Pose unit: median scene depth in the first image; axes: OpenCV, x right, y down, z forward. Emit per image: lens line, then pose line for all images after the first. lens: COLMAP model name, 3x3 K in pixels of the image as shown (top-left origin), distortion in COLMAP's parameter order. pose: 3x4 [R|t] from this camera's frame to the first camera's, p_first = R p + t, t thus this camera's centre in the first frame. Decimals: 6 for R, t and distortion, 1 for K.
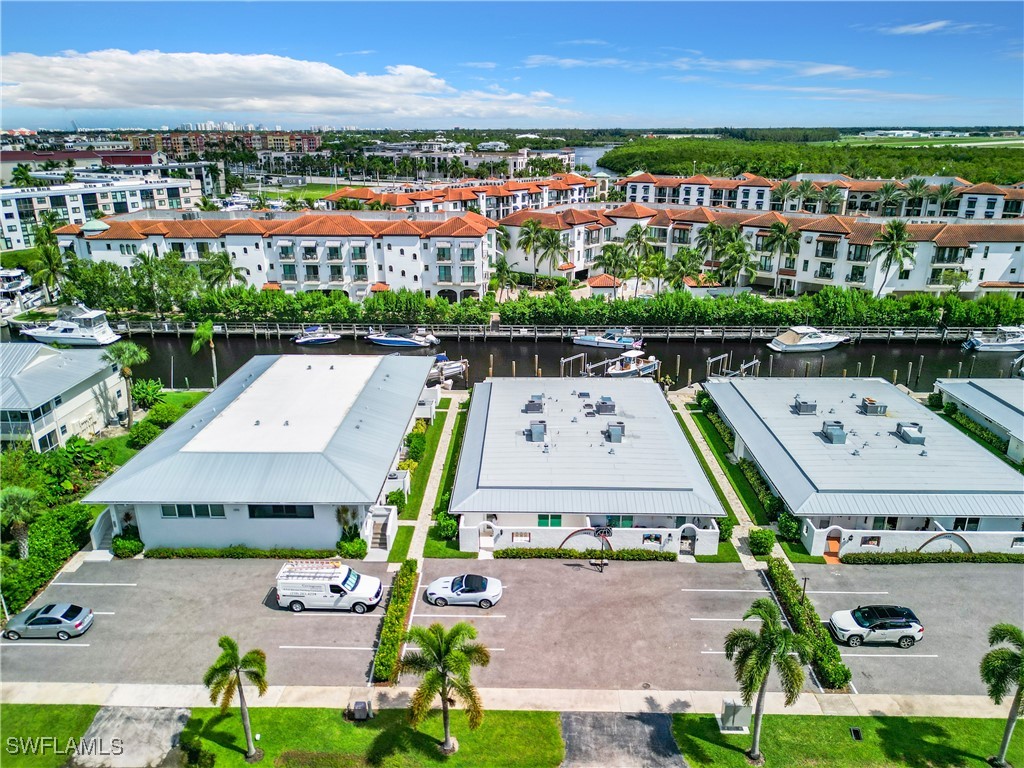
lens RADIAL K [[724.1, 0, 507.6], [0, 724.1, 384.8], [0, 0, 1]] dist [0.067636, -0.092413]
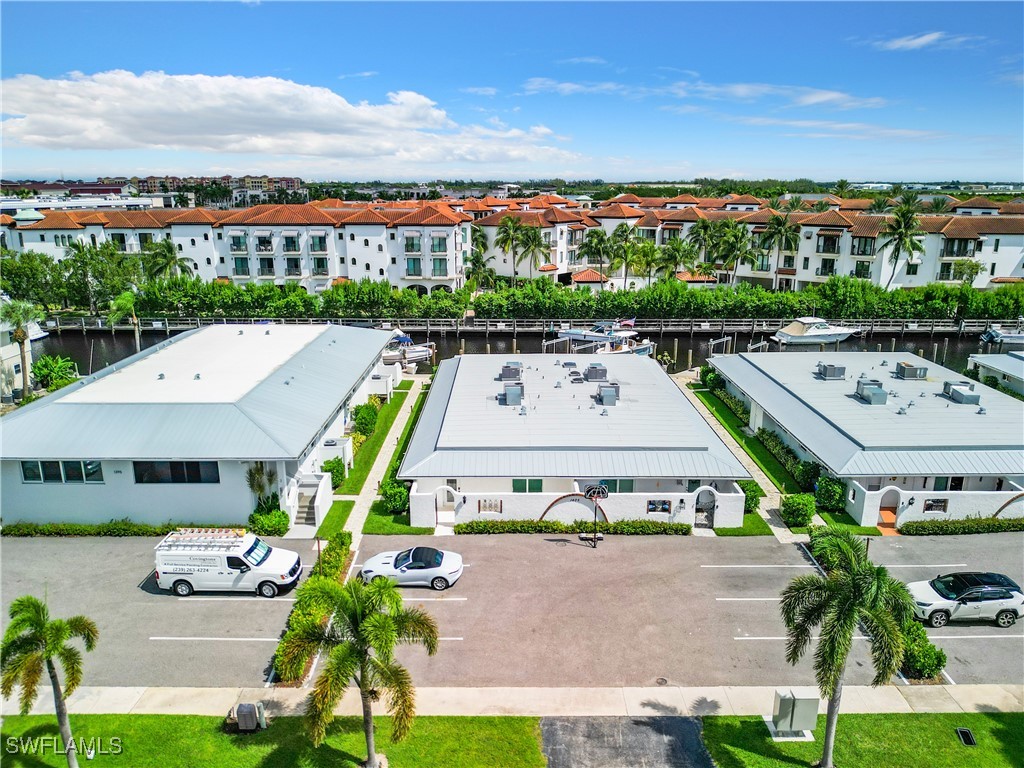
lens RADIAL K [[736.9, 0, 506.9], [0, 736.9, 385.3], [0, 0, 1]] dist [0.042376, -0.089414]
pose [[0.999750, -0.003461, 0.022070, 0.009065], [0.004986, 0.997576, -0.069411, 0.062697], [-0.021776, 0.069504, 0.997344, 0.096476]]
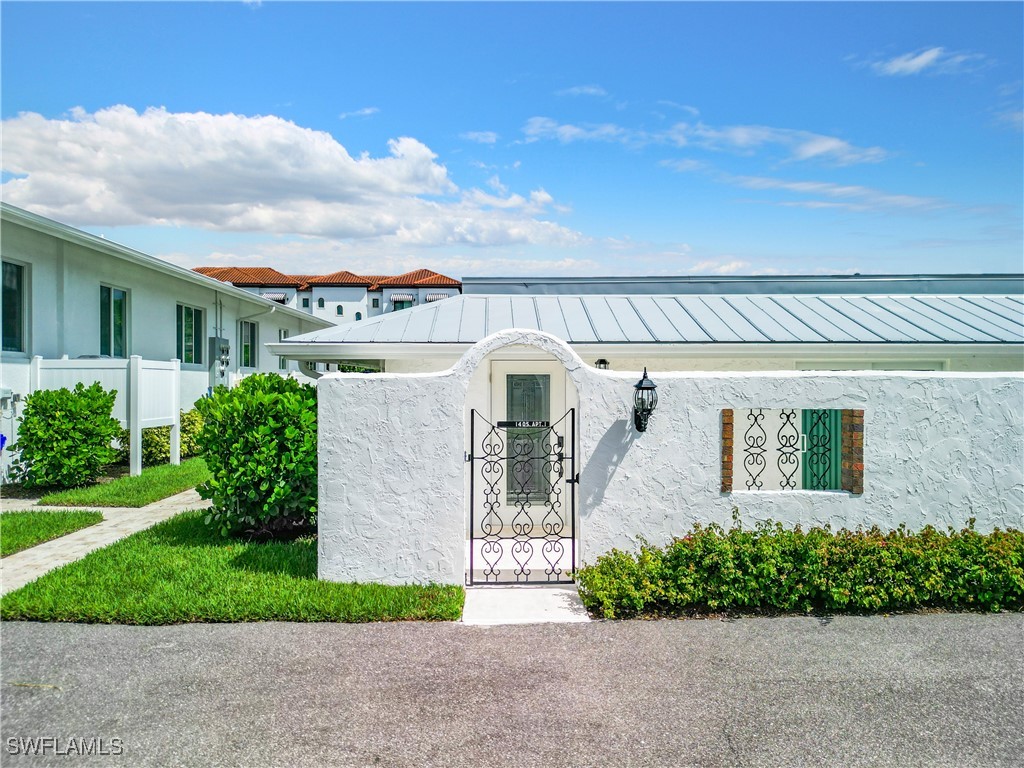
lens RADIAL K [[724.9, 0, 509.4], [0, 724.9, 382.9], [0, 0, 1]] dist [0.071855, -0.068082]
pose [[0.999146, 0.001887, 0.041281, -0.017245], [0.011795, 0.944379, -0.328649, 0.111148], [-0.039605, 0.328855, 0.943550, 0.402862]]
